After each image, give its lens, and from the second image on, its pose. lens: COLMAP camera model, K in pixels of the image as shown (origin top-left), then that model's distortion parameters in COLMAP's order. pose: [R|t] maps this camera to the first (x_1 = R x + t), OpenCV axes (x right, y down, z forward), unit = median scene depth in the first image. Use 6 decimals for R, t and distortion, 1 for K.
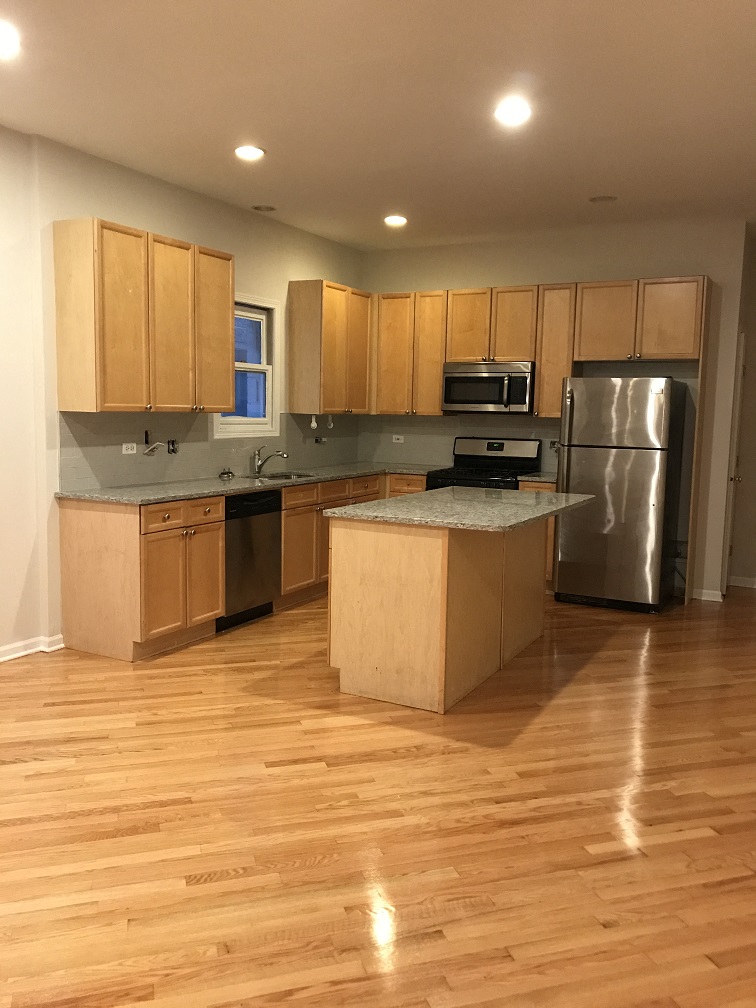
lens RADIAL K [[826.1, 0, 378.0], [0, 826.1, 504.0], [0, 0, 1]] dist [-0.002588, 0.000038]
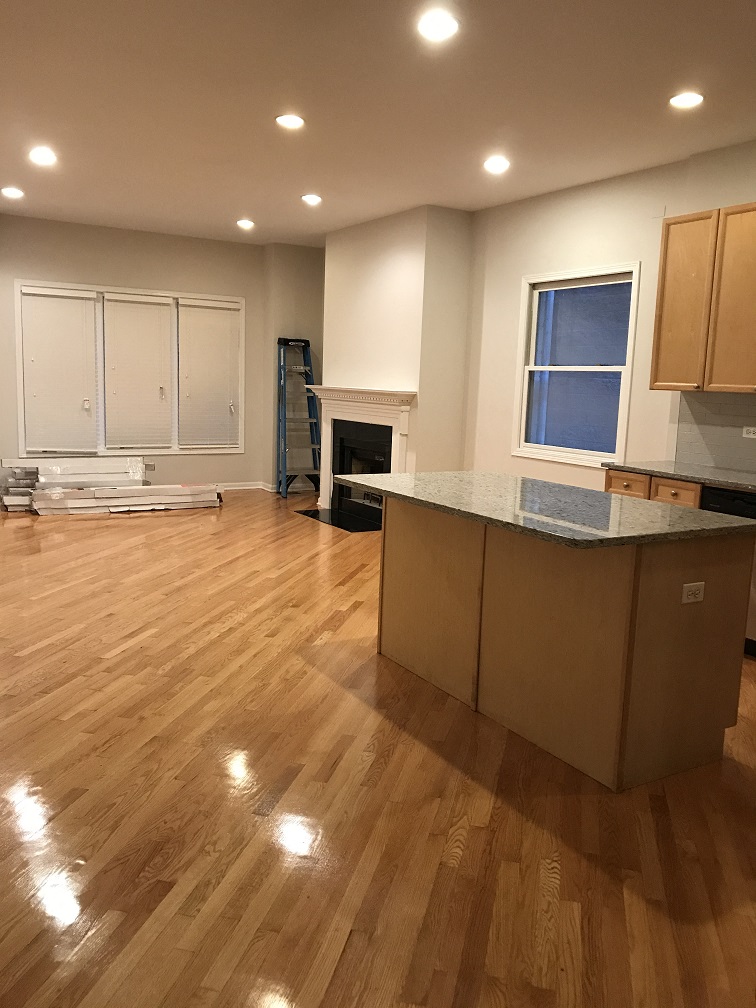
lens RADIAL K [[826.1, 0, 378.0], [0, 826.1, 504.0], [0, 0, 1]] dist [-0.002588, 0.000038]
pose [[-0.517131, 0.092627, -0.850879, 0.811179], [-0.143950, 0.970554, 0.193142, -0.119496], [0.843714, 0.222364, -0.488570, 1.224731]]
